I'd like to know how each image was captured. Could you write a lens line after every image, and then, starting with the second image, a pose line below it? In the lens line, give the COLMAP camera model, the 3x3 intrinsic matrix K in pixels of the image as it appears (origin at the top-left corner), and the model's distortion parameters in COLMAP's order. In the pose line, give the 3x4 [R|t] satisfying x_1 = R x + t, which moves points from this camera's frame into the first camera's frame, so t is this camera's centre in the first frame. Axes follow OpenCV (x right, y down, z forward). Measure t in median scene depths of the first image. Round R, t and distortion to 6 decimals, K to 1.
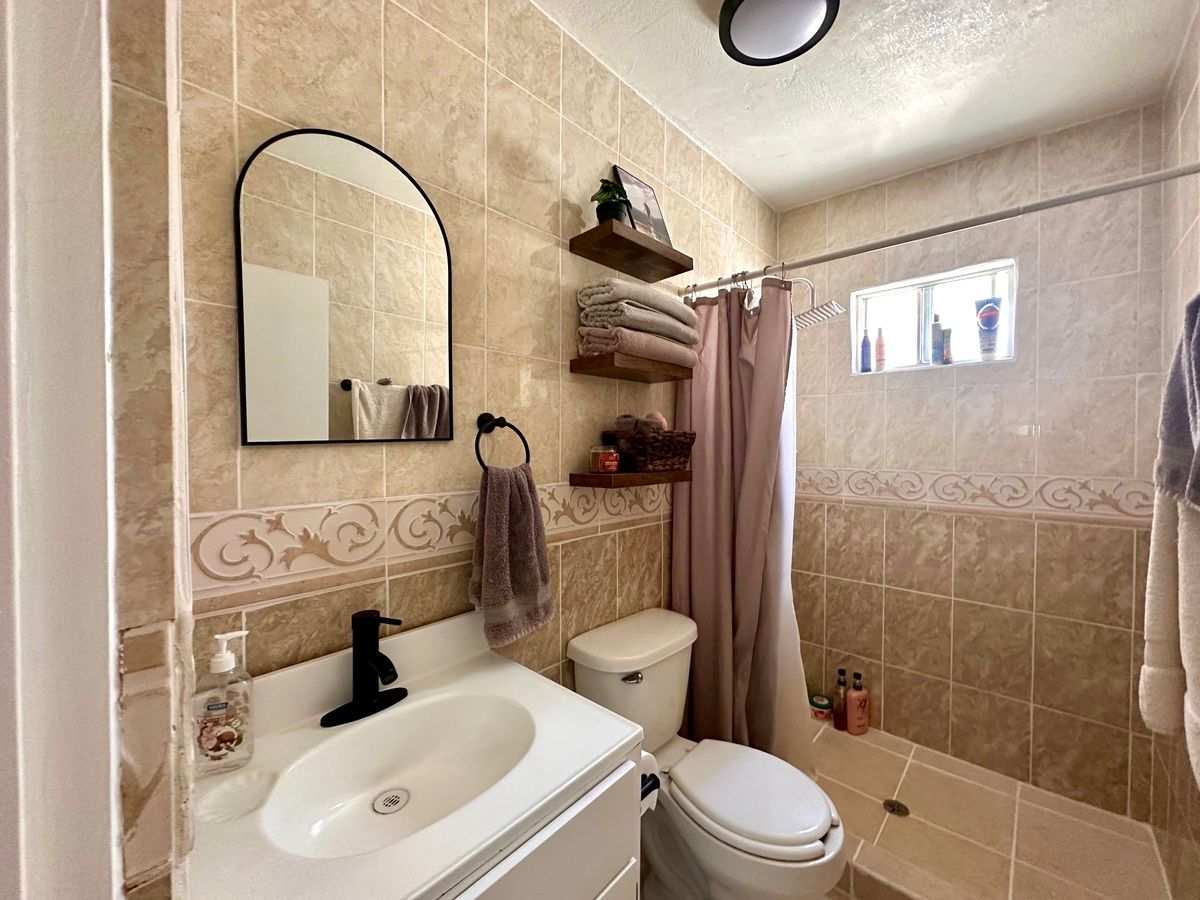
lens RADIAL K [[479.2, 0, 600.0], [0, 479.2, 450.0], [0, 0, 1]] dist [-0.001566, 0.000147]
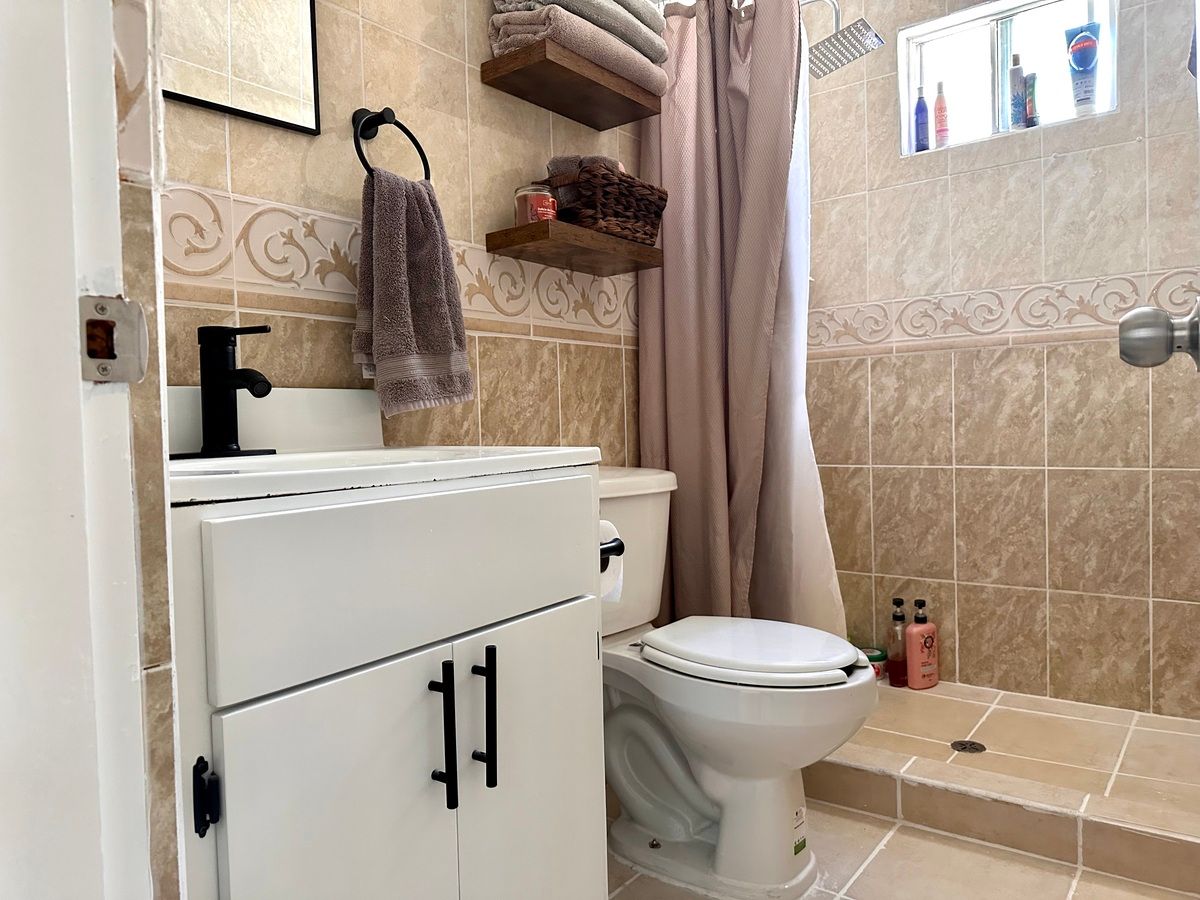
lens RADIAL K [[851.9, 0, 600.0], [0, 851.9, 450.0], [0, 0, 1]] dist [0.063942, -0.088400]
pose [[0.995084, -0.029713, 0.094477, -0.021154], [0.028791, 0.999524, 0.011100, 0.290085], [-0.094762, -0.008325, 0.995465, -0.196745]]
